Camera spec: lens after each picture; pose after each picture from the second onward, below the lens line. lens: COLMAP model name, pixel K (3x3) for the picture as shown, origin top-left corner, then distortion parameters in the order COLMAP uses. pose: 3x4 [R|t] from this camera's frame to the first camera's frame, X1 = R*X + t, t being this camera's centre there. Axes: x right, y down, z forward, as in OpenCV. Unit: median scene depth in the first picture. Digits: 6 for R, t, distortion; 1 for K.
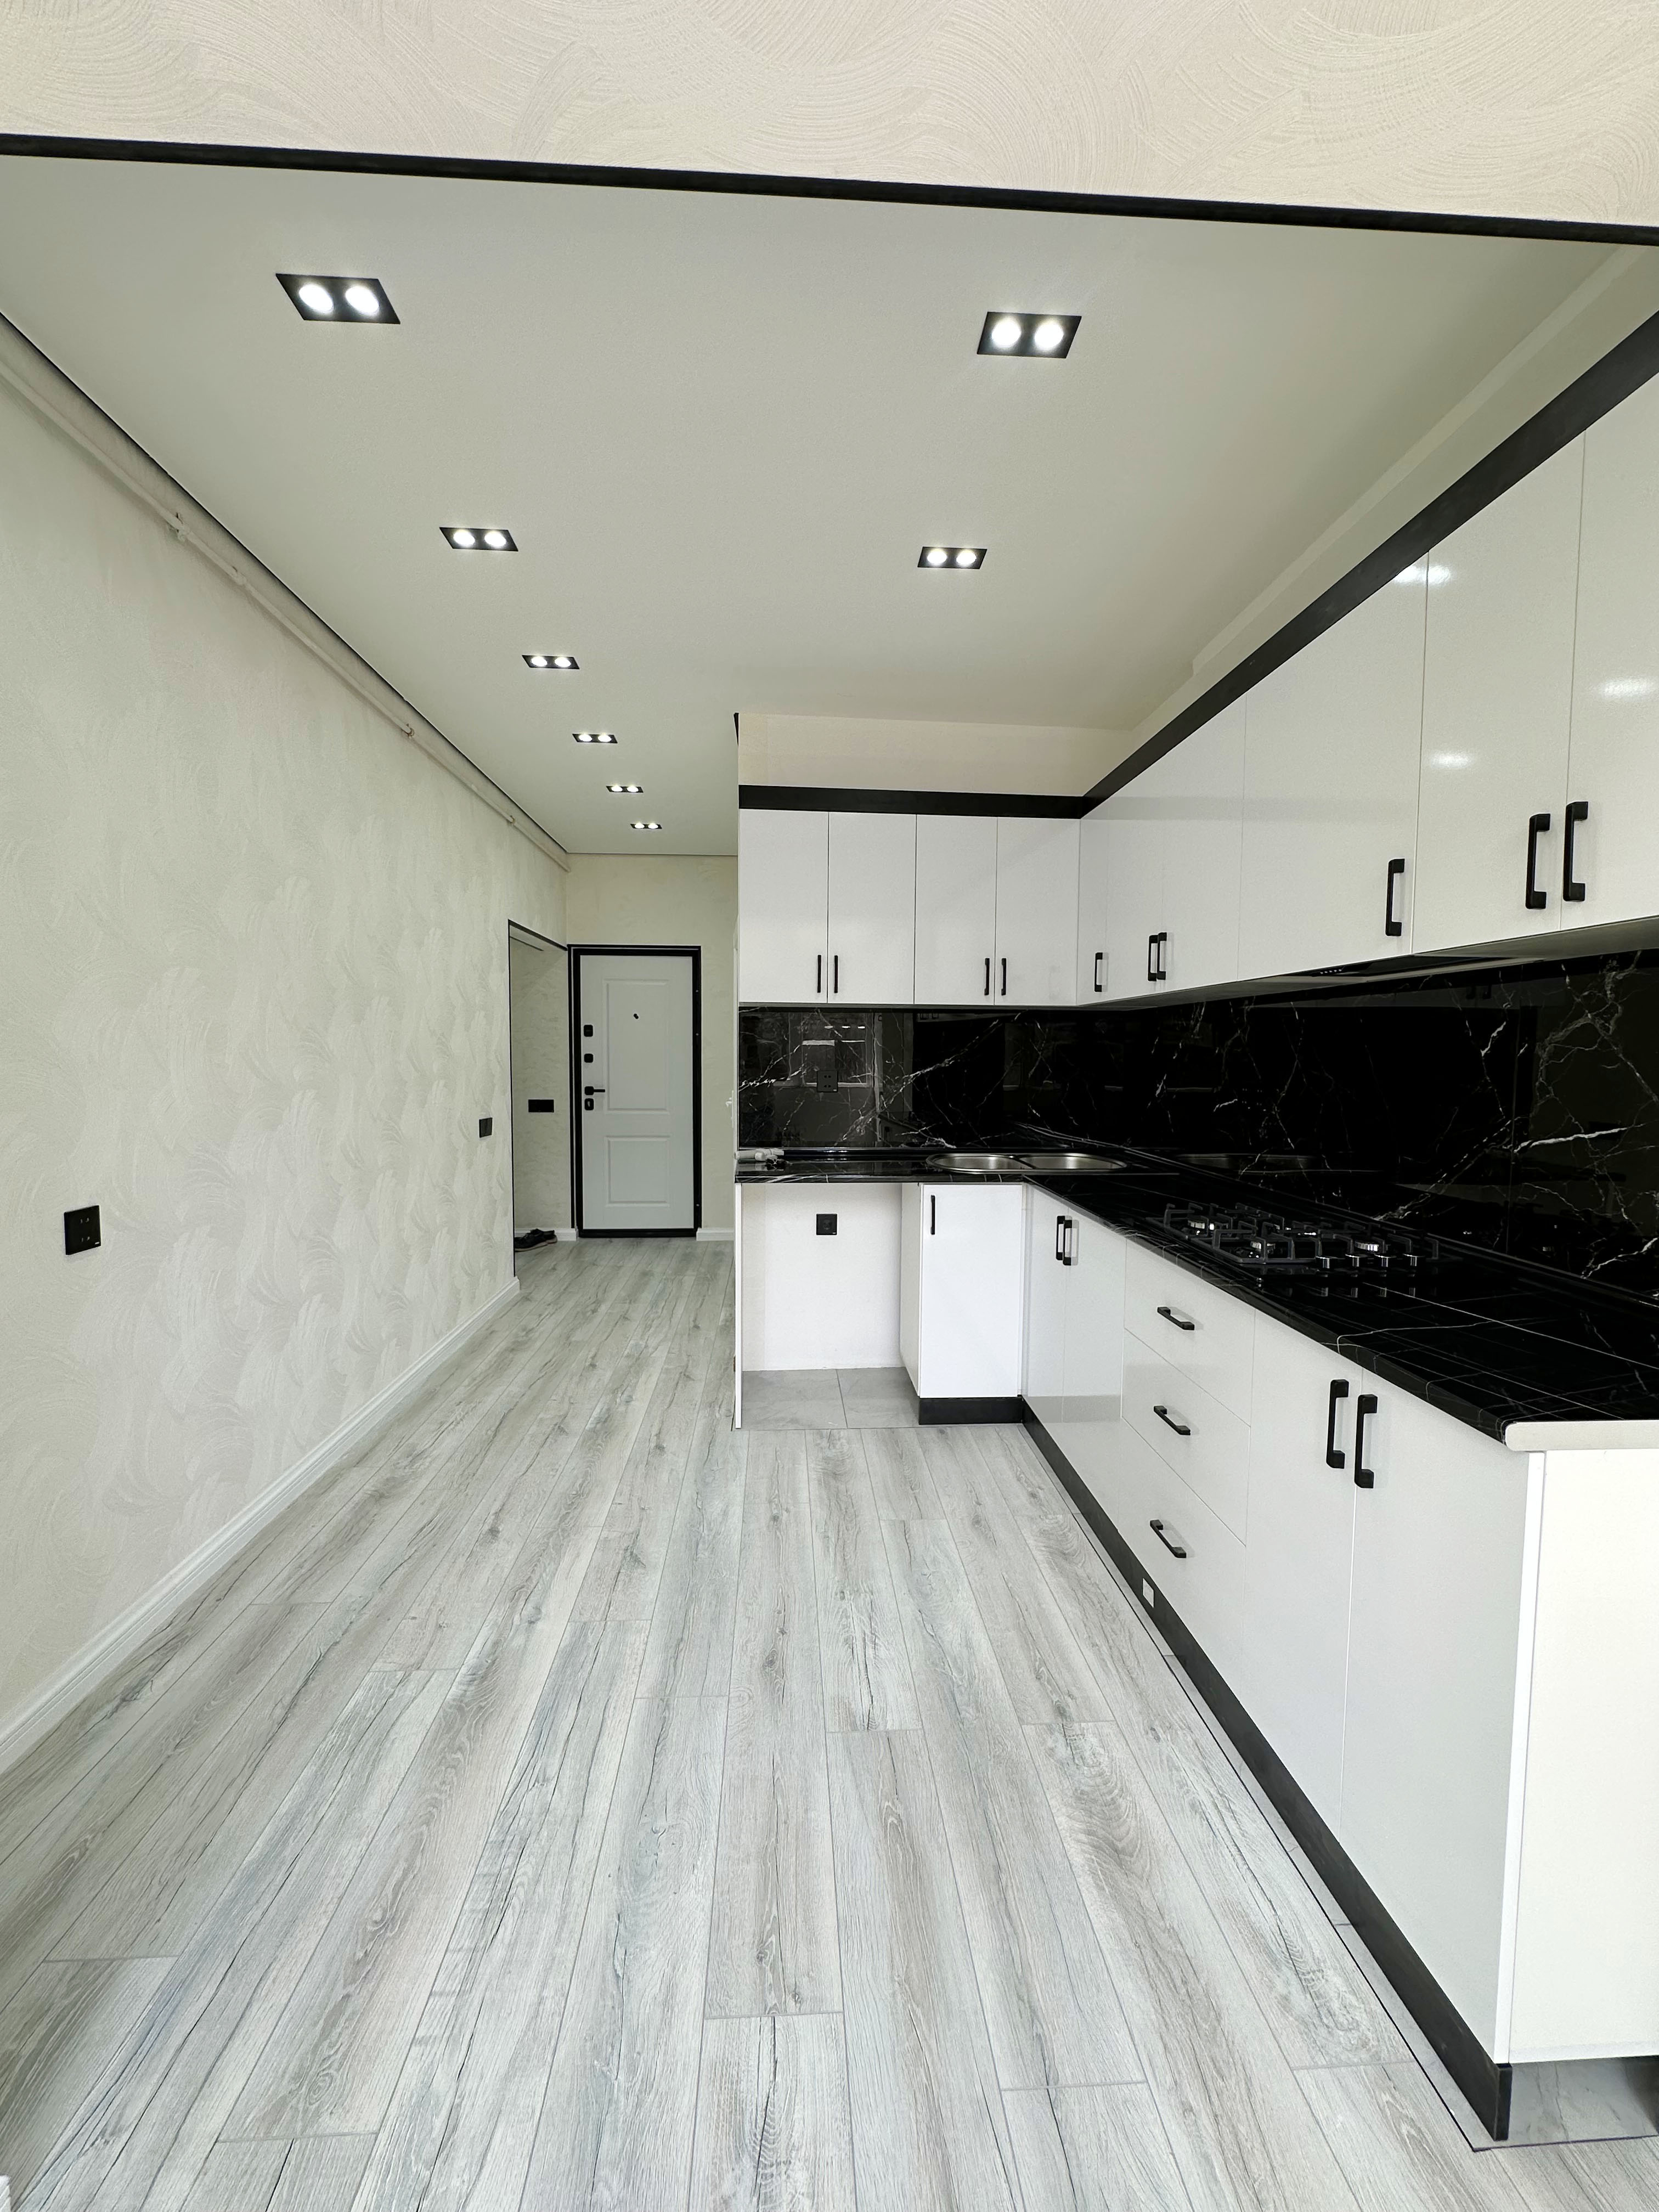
lens RADIAL K [[883.2, 0, 829.5], [0, 883.2, 1106.0], [0, 0, 1]] dist [-0.003176, 0.001063]
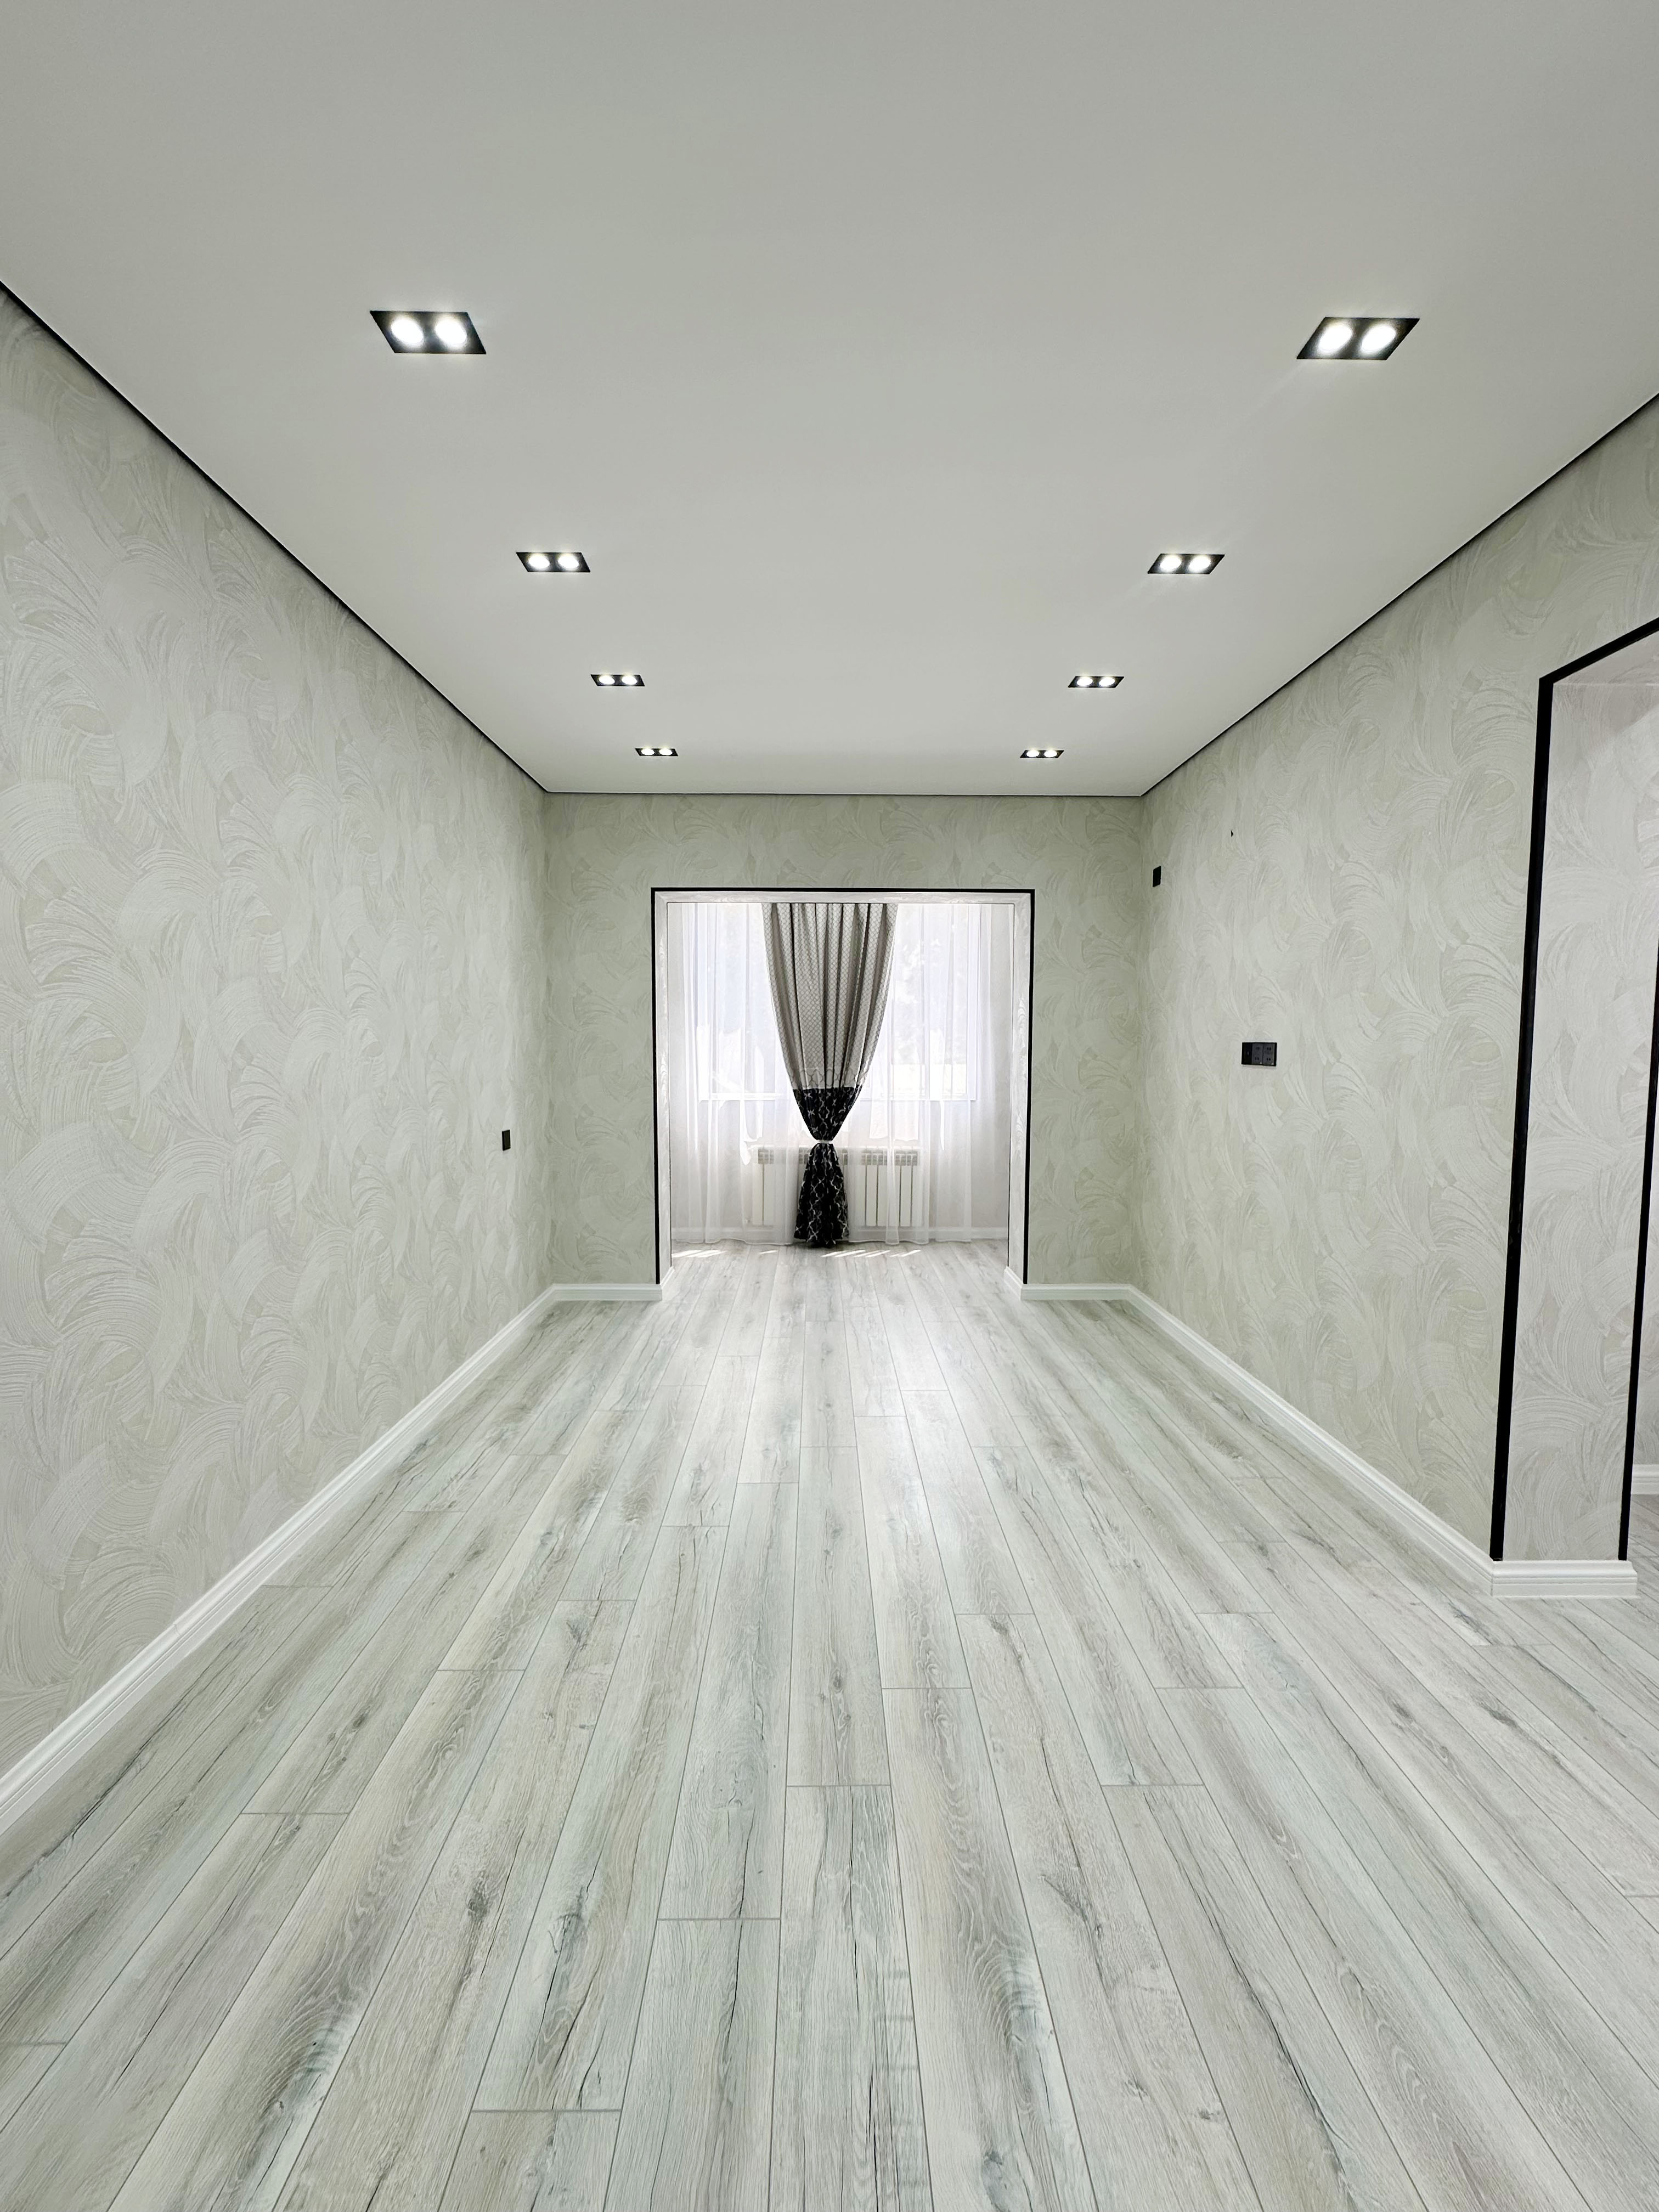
lens RADIAL K [[883.2, 0, 829.5], [0, 883.2, 1106.0], [0, 0, 1]] dist [-0.003176, 0.001063]
pose [[-0.999226, -0.000754, 0.039340, -0.244098], [0.004520, 0.990998, 0.133797, -0.085425], [-0.039087, 0.133871, -0.990228, 1.135456]]
